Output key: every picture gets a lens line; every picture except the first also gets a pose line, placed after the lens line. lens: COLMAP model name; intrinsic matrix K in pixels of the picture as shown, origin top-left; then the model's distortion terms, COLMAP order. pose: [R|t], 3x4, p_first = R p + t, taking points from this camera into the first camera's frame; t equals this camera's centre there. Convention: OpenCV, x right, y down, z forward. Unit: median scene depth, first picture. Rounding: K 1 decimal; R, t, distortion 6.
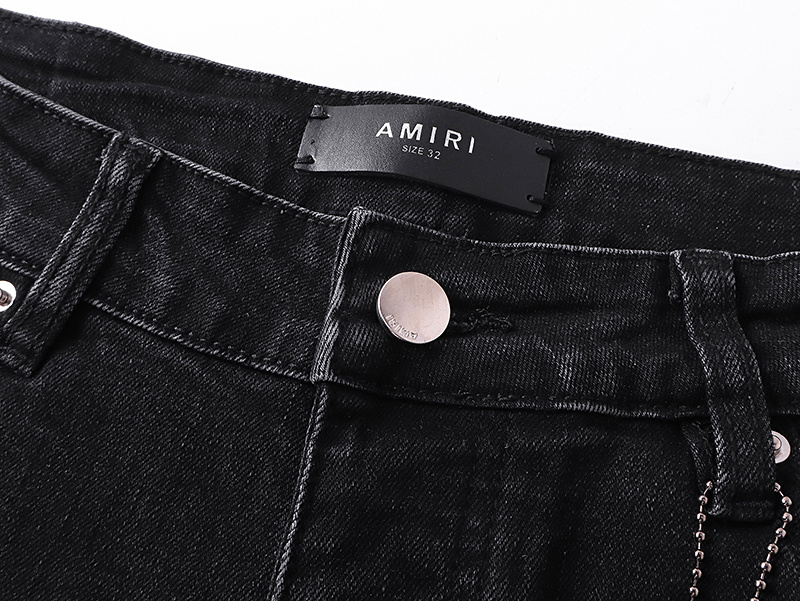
lens RADIAL K [[1132.4, 0, 401.5], [0, 1132.4, 292.4], [0, 0, 1]] dist [0.110403, 0.000000]
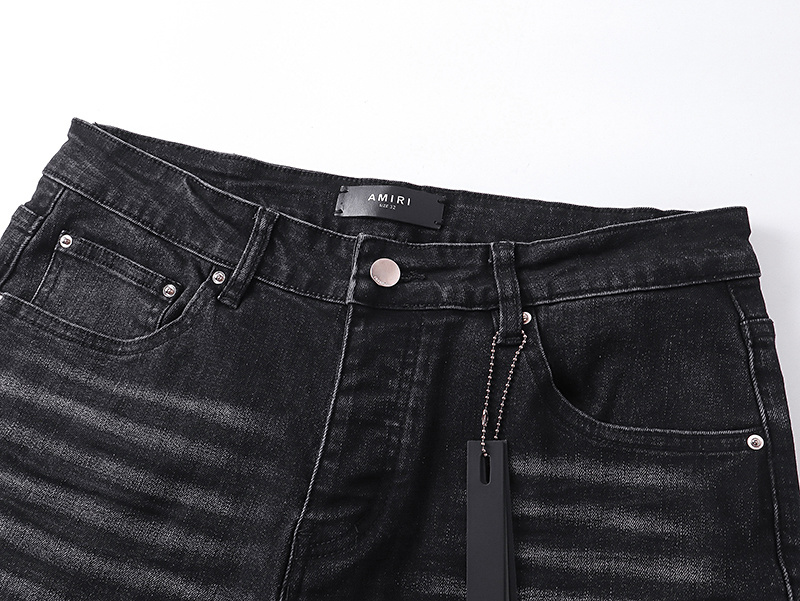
lens RADIAL K [[1132.4, 0, 402.2], [0, 1132.4, 302.6], [0, 0, 1]] dist [0.110403, 0.000000]
pose [[0.997378, -0.058206, -0.043006, 0.150075], [0.060178, 0.997124, 0.046074, -0.033177], [0.040200, -0.048541, 0.998012, -1.484940]]
